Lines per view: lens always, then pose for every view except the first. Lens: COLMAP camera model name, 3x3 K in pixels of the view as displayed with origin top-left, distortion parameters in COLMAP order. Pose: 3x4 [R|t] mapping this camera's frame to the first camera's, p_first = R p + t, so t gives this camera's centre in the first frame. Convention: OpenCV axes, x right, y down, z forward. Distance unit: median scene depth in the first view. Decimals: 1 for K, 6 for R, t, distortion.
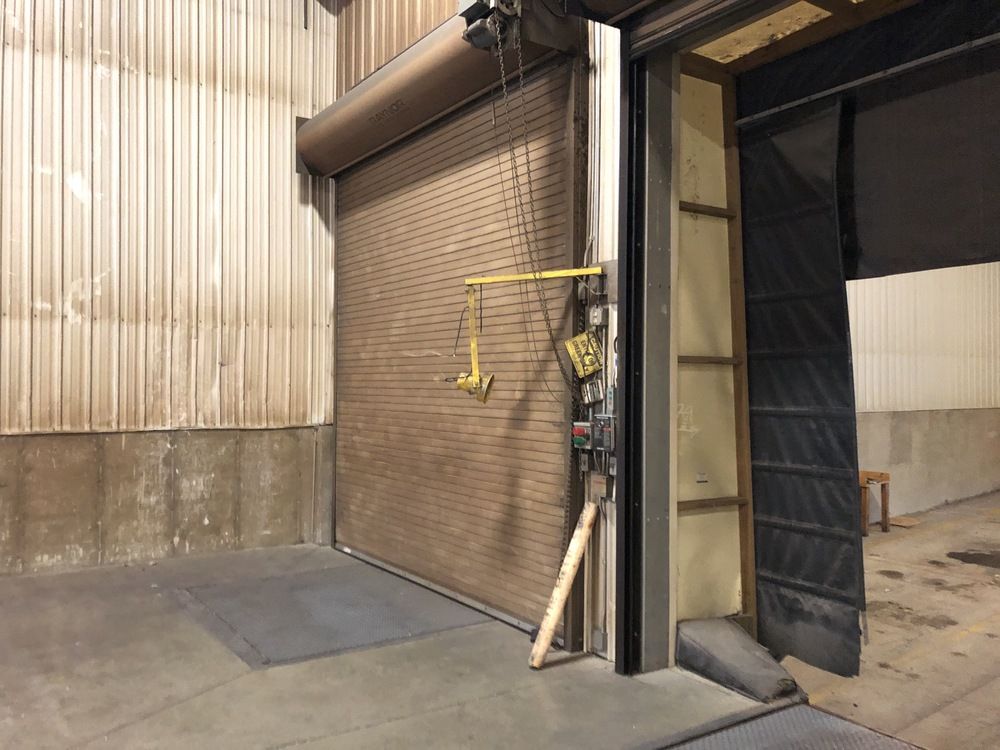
lens RADIAL K [[808.4, 0, 495.1], [0, 808.4, 372.0], [0, 0, 1]] dist [0.011963, -0.017321]
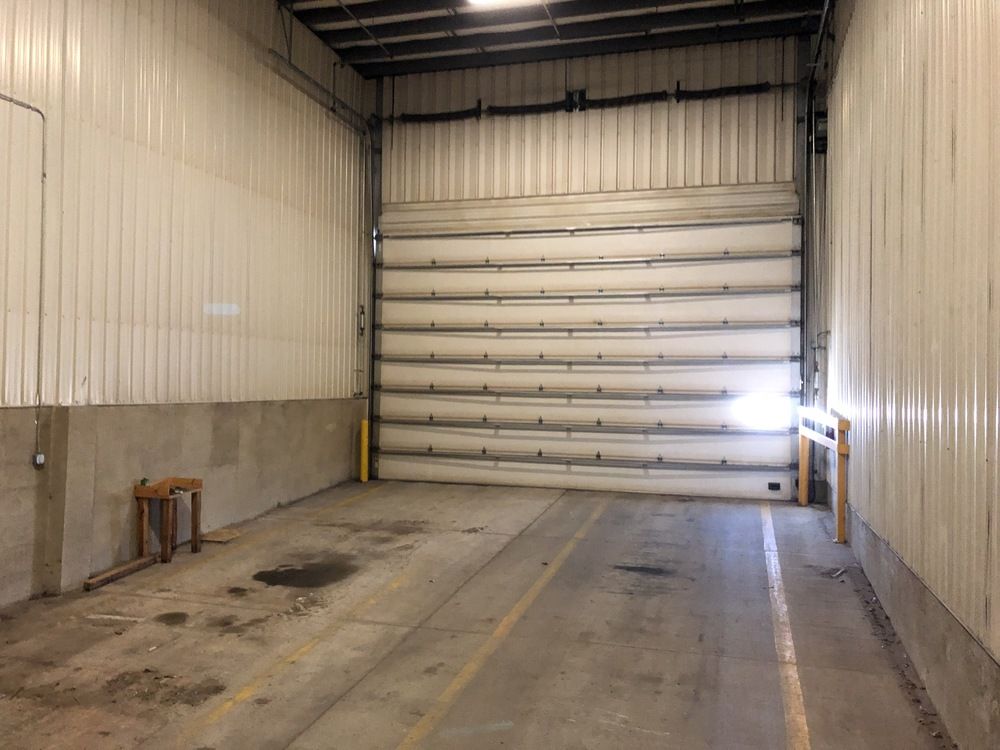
lens RADIAL K [[808.4, 0, 501.0], [0, 808.4, 371.7], [0, 0, 1]] dist [0.011963, -0.017321]
pose [[0.761910, 0.014115, 0.647529, 0.193721], [-0.014779, 0.999881, -0.004407, 0.017657], [-0.647515, -0.006212, 0.762028, 0.196454]]
